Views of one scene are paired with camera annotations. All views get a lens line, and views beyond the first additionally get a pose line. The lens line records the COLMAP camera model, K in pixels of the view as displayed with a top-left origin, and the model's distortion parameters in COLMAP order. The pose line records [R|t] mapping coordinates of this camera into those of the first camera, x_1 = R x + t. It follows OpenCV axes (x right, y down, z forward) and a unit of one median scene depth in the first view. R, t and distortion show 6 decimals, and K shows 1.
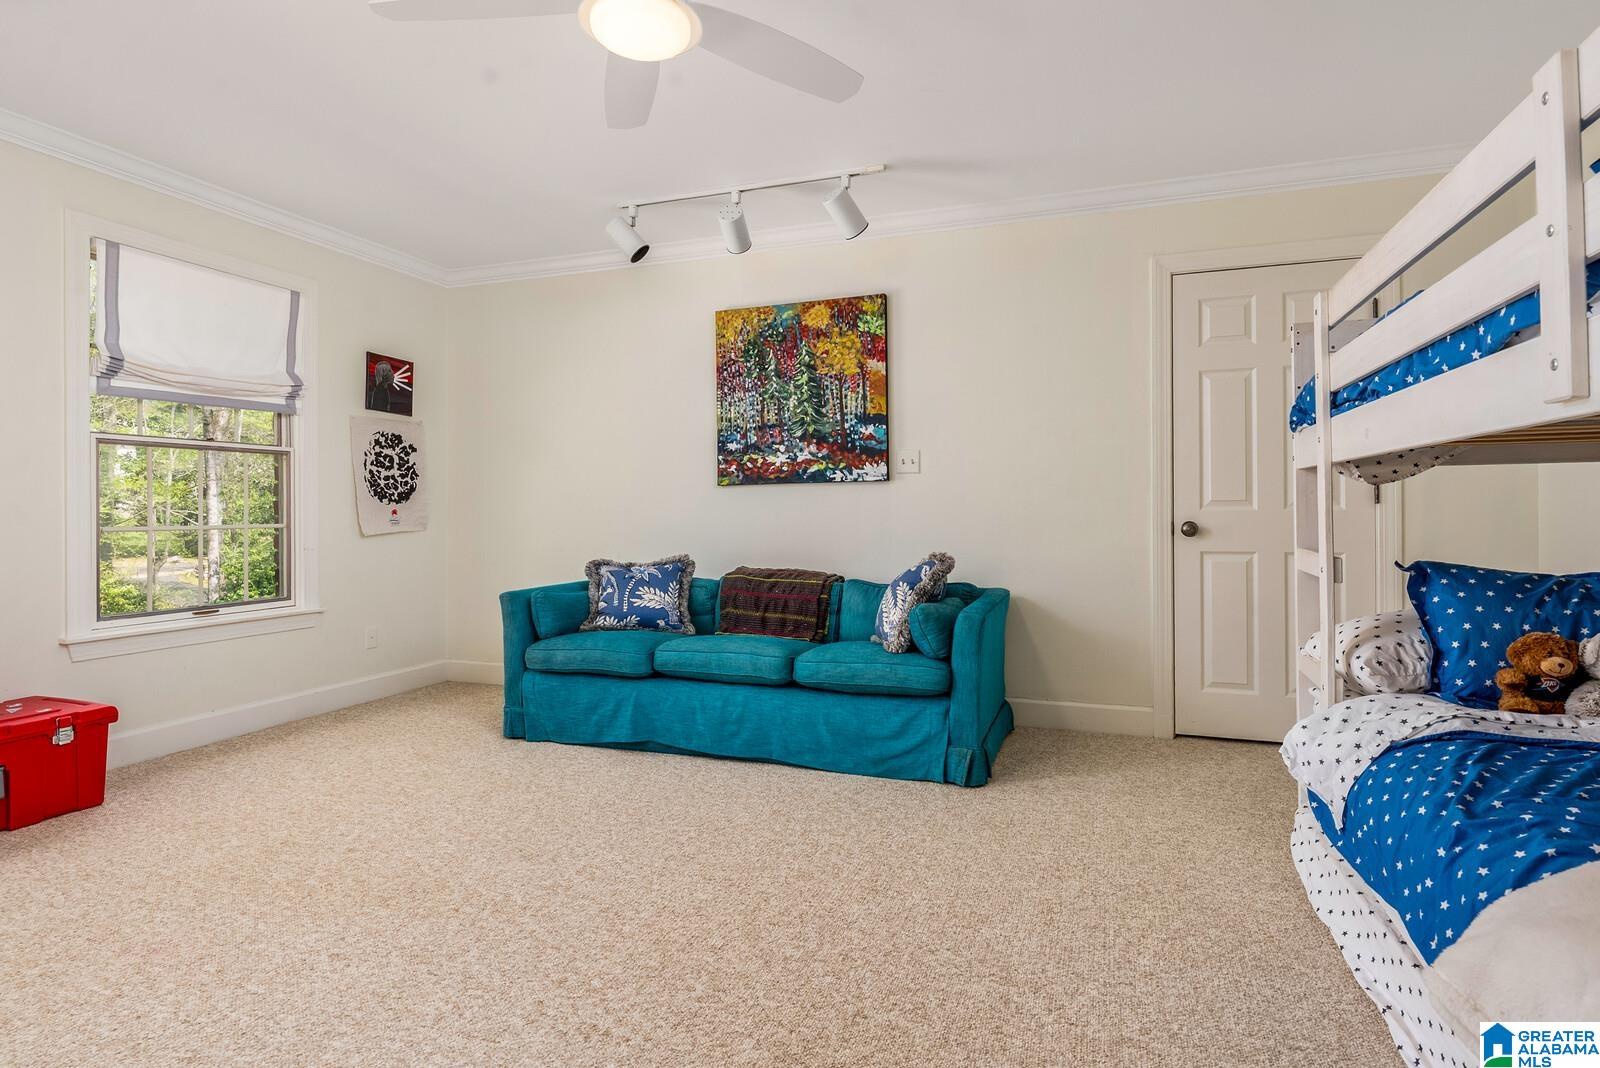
lens RADIAL K [[810.3, 0, 805.0], [0, 810.3, 520.9], [0, 0, 1]] dist [0.004222, 0.000105]
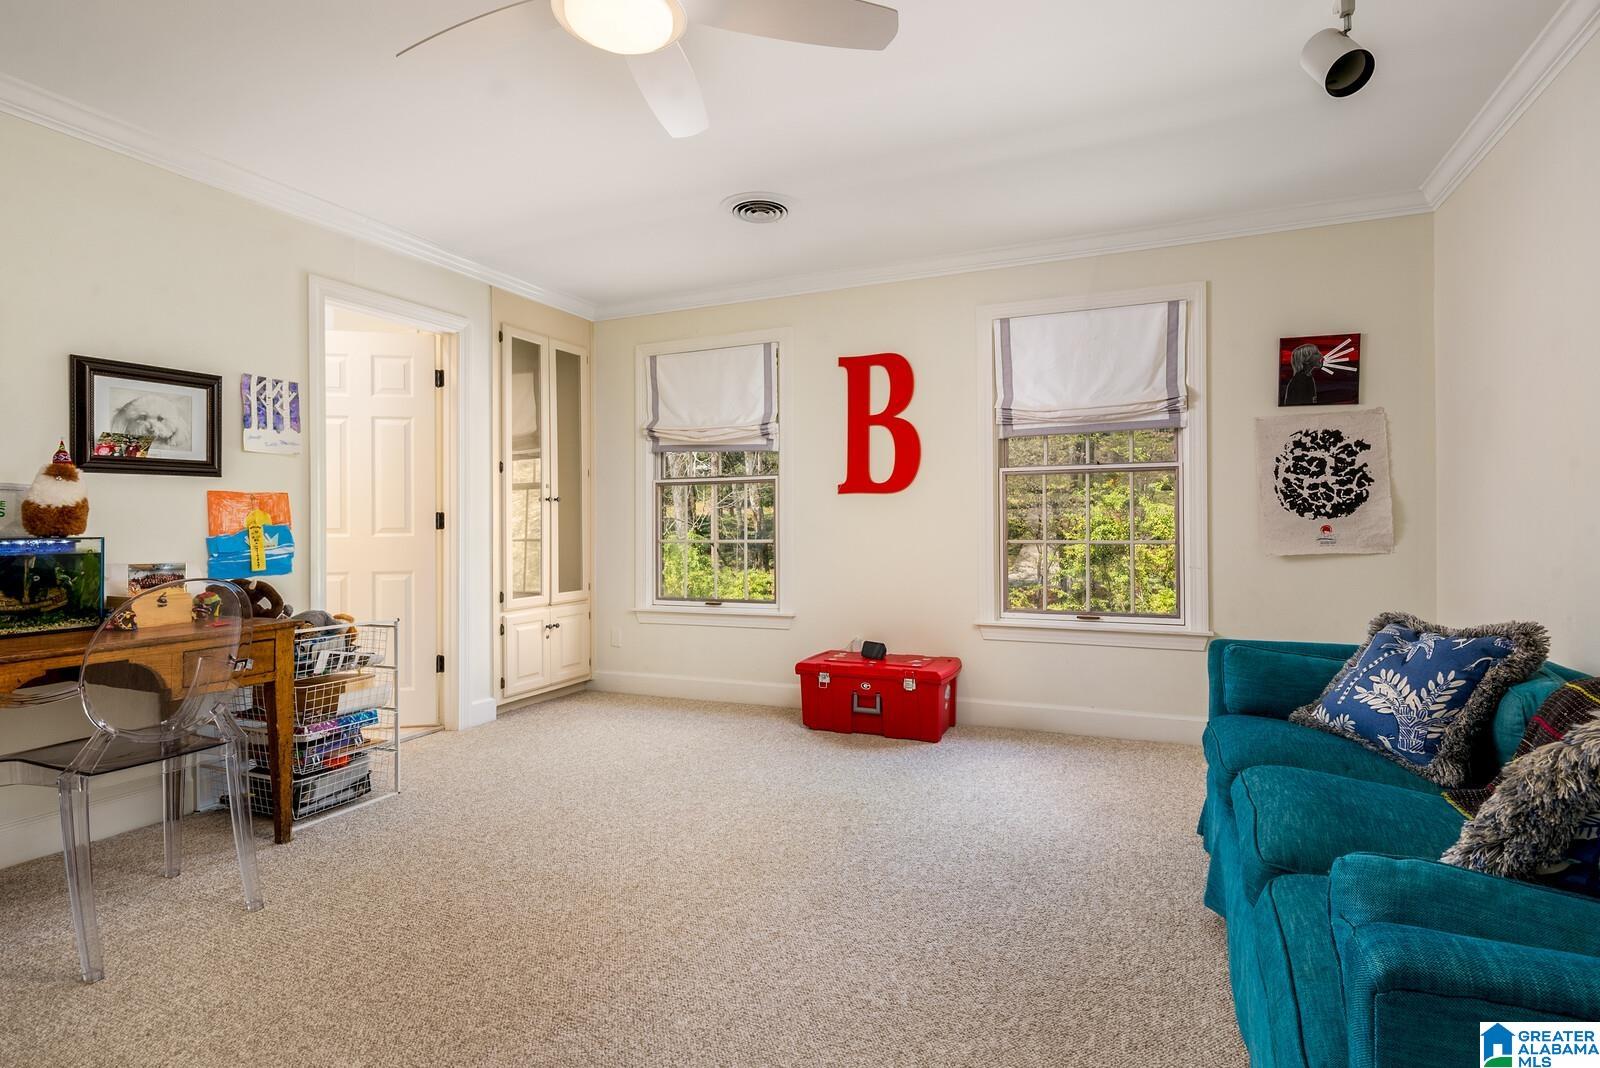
lens RADIAL K [[810.3, 0, 844.7], [0, 810.3, 523.9], [0, 0, 1]] dist [0.004222, 0.000105]
pose [[-0.040843, 0.001530, -0.999164, 0.313295], [-0.011341, 0.999934, 0.001995, -0.011937], [0.999101, 0.011413, -0.040823, 0.566275]]
